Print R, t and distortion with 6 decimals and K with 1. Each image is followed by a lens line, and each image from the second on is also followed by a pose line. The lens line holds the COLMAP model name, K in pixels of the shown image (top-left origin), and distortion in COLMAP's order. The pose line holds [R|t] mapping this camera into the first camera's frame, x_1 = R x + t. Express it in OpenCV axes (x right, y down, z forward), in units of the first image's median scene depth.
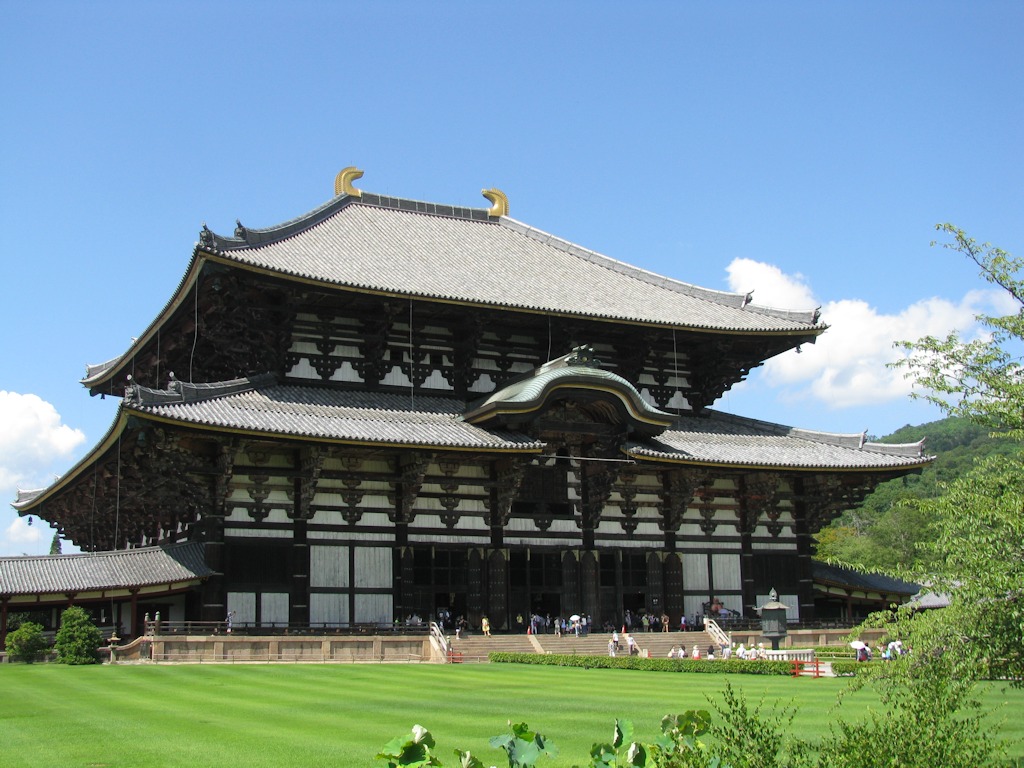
lens RADIAL K [[1290.3, 0, 498.6], [0, 1290.3, 425.9], [0, 0, 1]] dist [-0.132665, 0.000000]
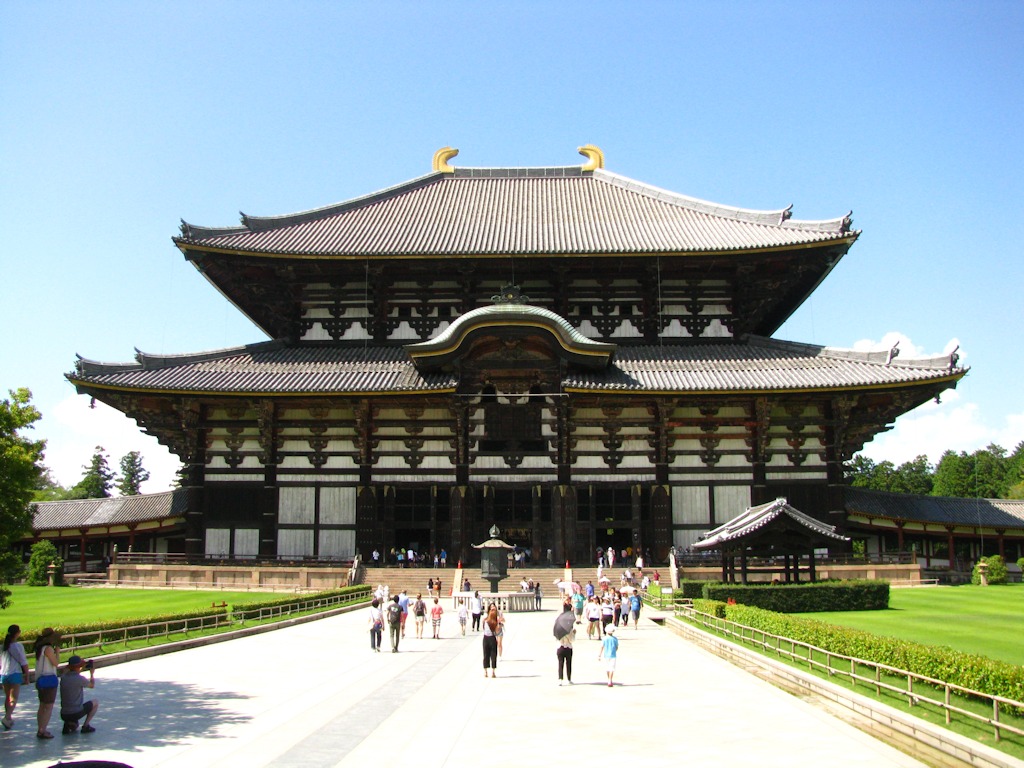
lens RADIAL K [[1086.6, 0, 511.6], [0, 1086.6, 383.9], [0, 0, 1]] dist [-0.147201, 0.000000]
pose [[0.878125, -0.068515, -0.473501, 0.450050], [0.067821, 0.997525, -0.018565, 0.030932], [0.473601, -0.015811, 0.880598, 0.239977]]
